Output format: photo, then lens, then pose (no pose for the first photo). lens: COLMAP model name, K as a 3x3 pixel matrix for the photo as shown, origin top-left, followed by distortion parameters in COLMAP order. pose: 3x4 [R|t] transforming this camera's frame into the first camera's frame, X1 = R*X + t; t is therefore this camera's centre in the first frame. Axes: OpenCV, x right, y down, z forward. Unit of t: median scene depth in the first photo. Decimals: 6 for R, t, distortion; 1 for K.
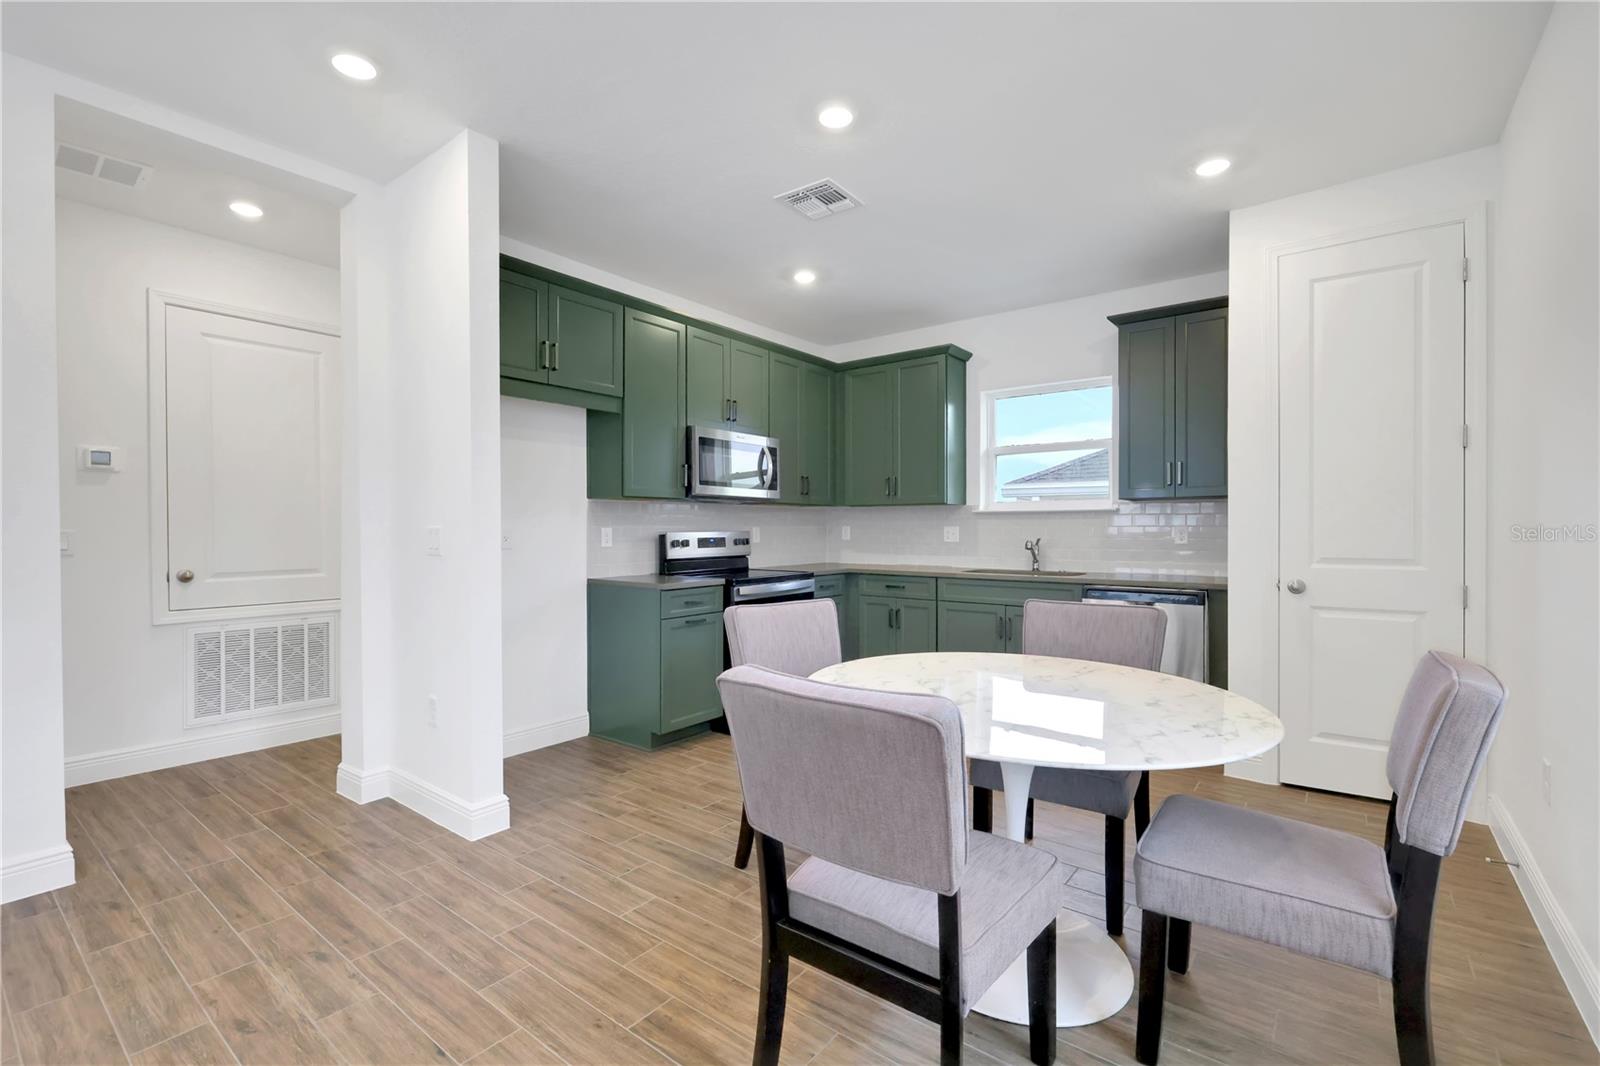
lens RADIAL K [[685.7, 0, 735.6], [0, 685.7, 533.2], [0, 0, 1]] dist [-0.000385, -0.000080]
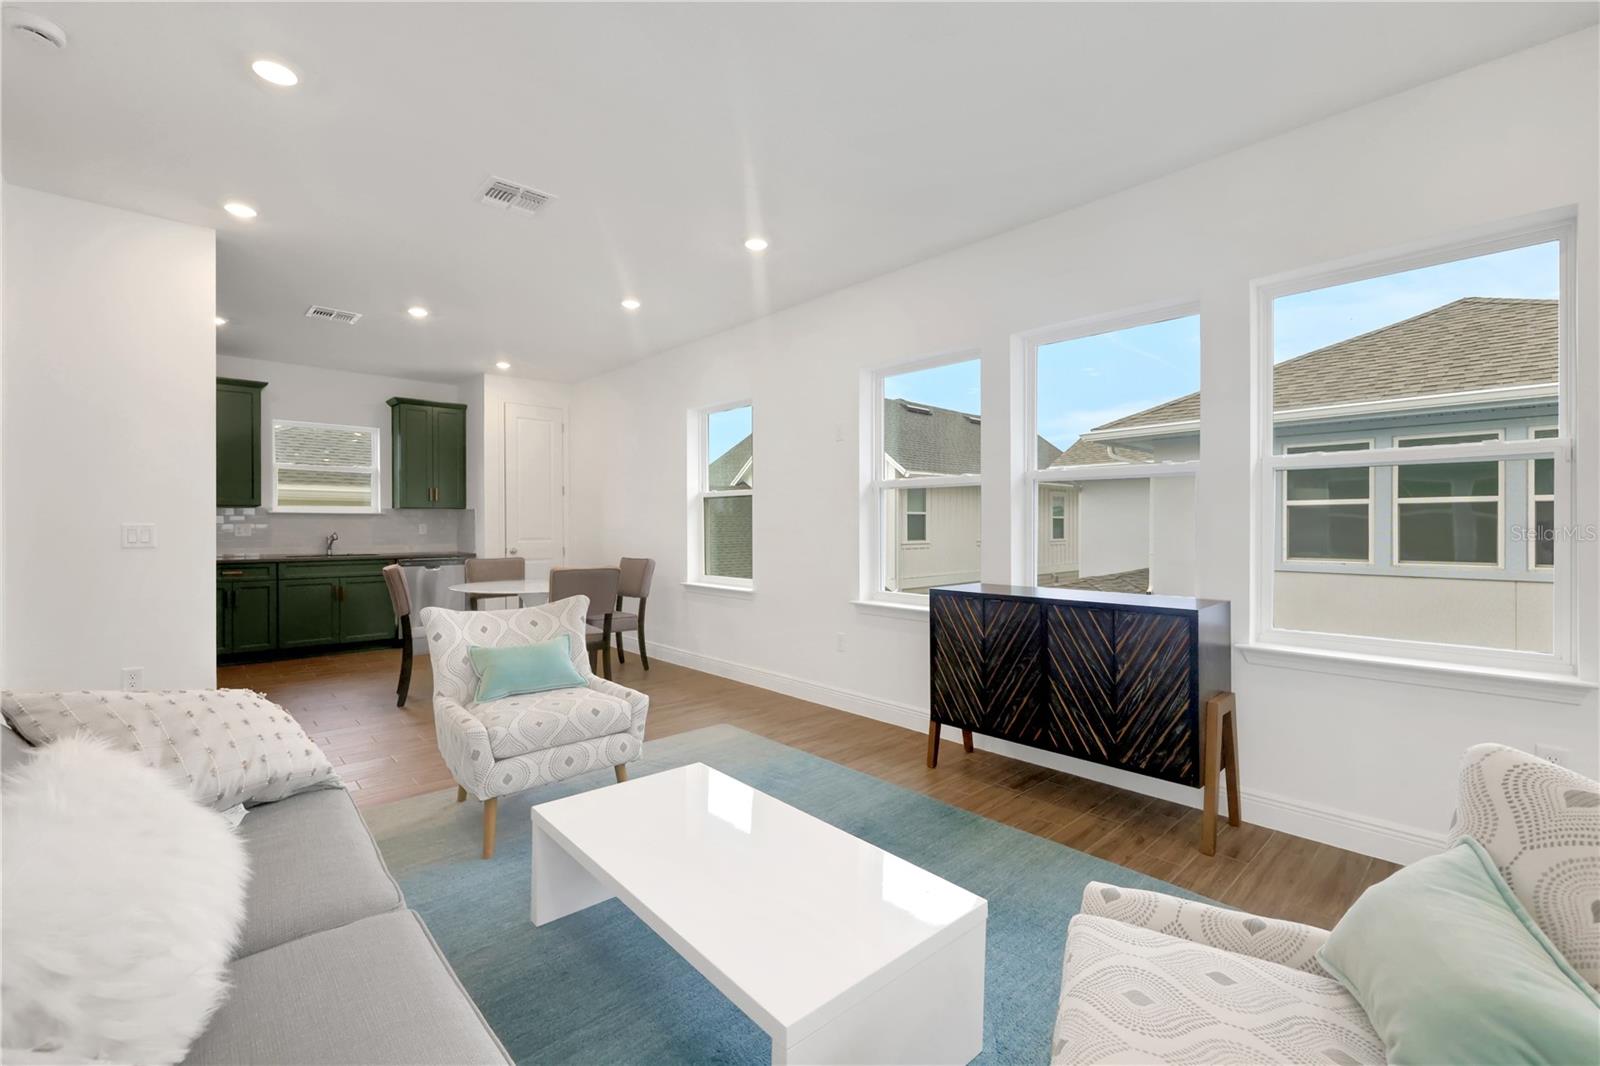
lens RADIAL K [[709.6, 0, 800.0], [0, 709.6, 533.0], [0, 0, 1]] dist [0.000220, -0.000030]
pose [[0.090304, -0.007675, 0.995885, -0.948235], [-0.000565, 0.999970, 0.007757, -0.002620], [-0.995914, -0.001263, 0.090297, -0.105197]]
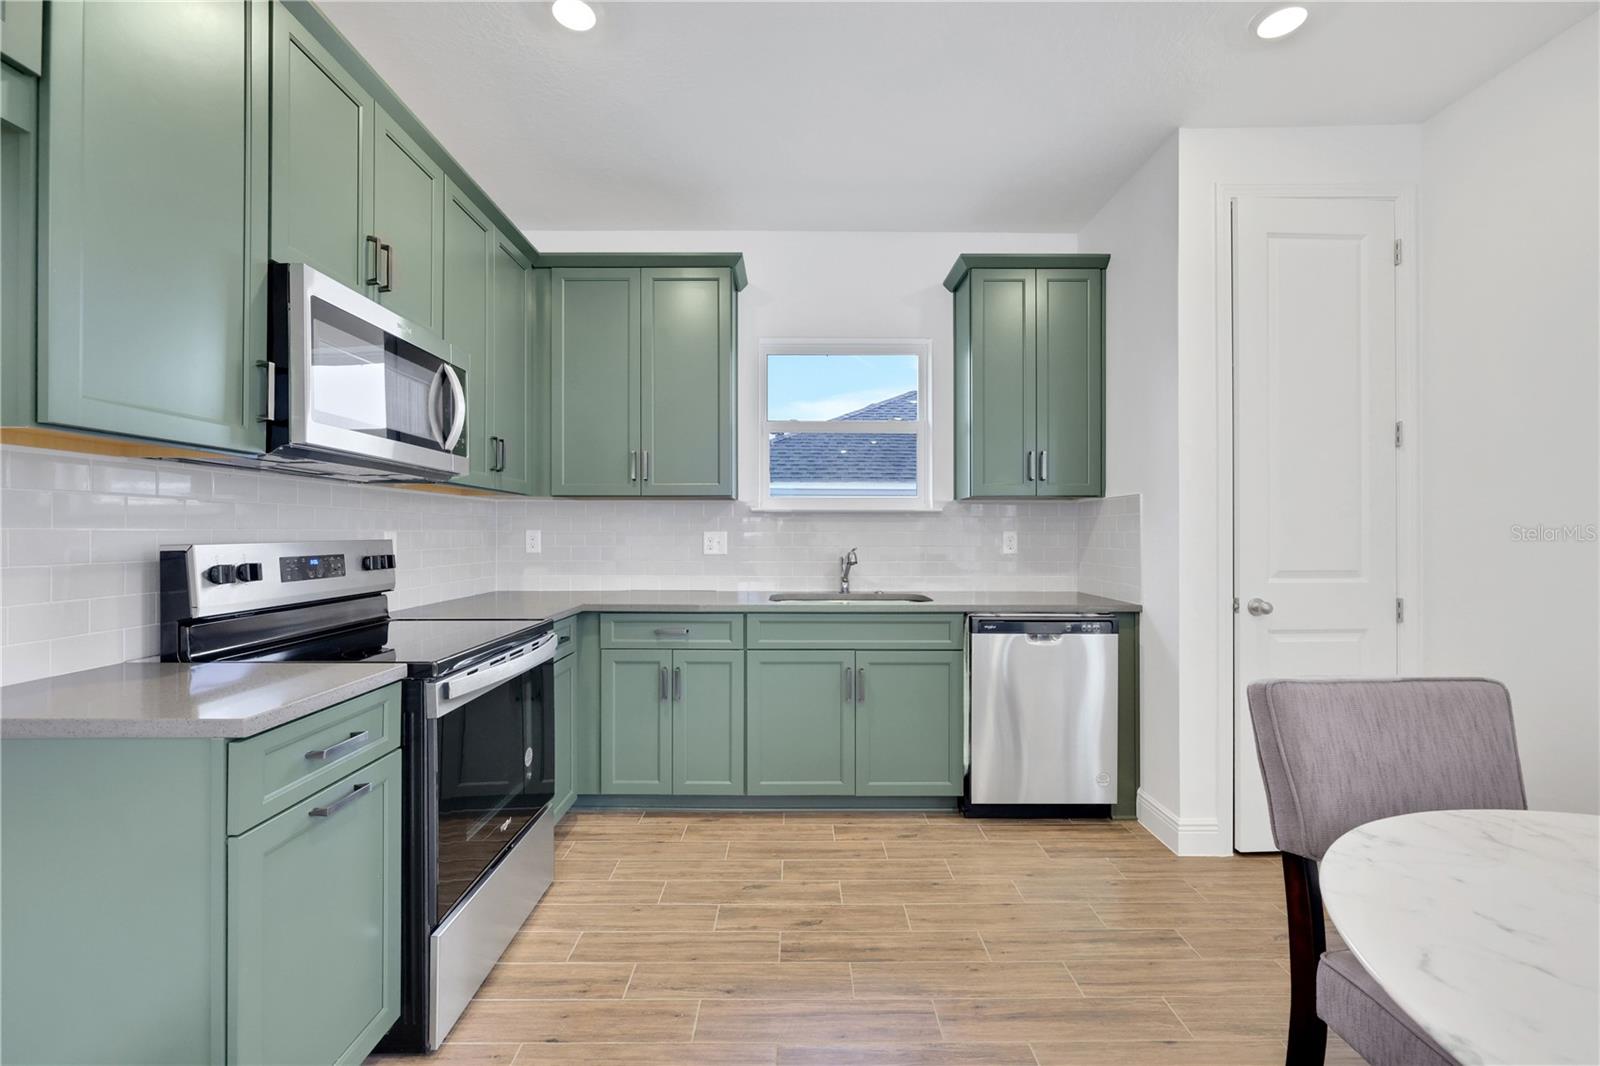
lens RADIAL K [[687.6, 0, 770.5], [0, 687.6, 530.8], [0, 0, 1]] dist [-0.023102, 0.000056]
pose [[0.748269, 0.004296, 0.663381, -0.106042], [0.002216, 0.999957, -0.008975, -0.004570], [-0.663392, 0.008186, 0.748228, 0.512884]]
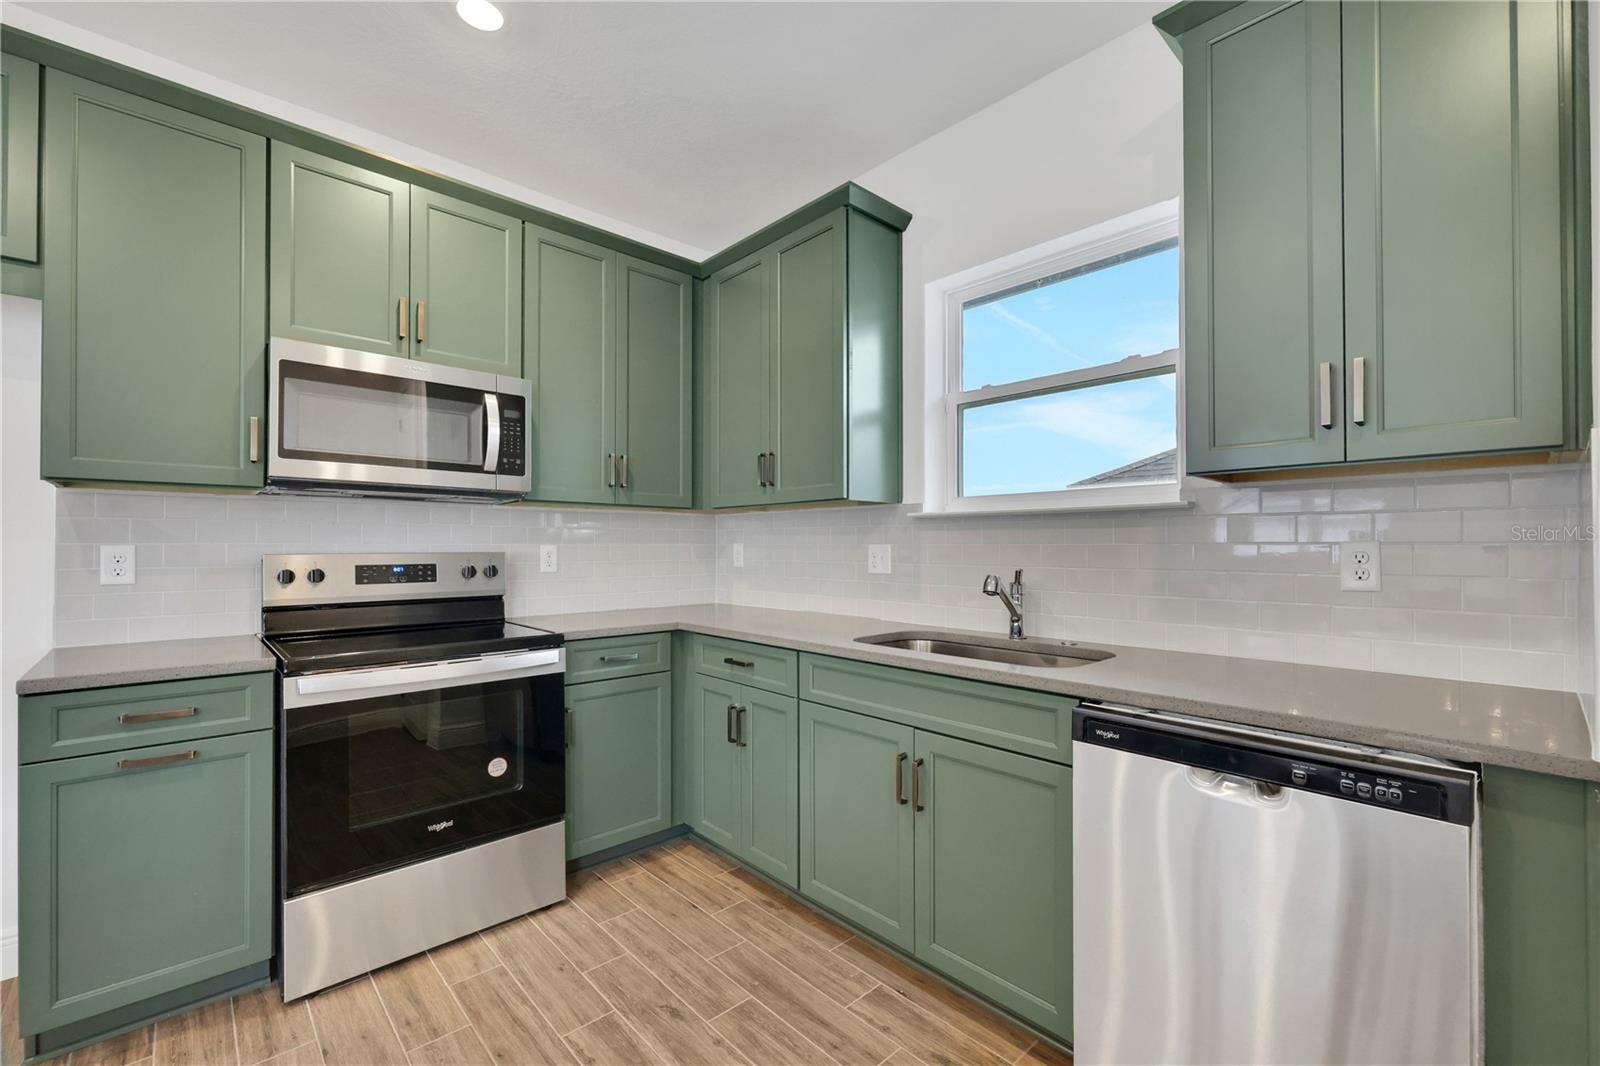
lens RADIAL K [[671.4, 0, 778.1], [0, 671.4, 543.4], [0, 0, 1]] dist [-0.000252, -0.000333]
pose [[0.994314, 0.000642, -0.106490, 0.327616], [-0.001970, 0.999922, -0.012359, -0.004181], [0.106474, 0.012499, 0.994237, 0.529166]]
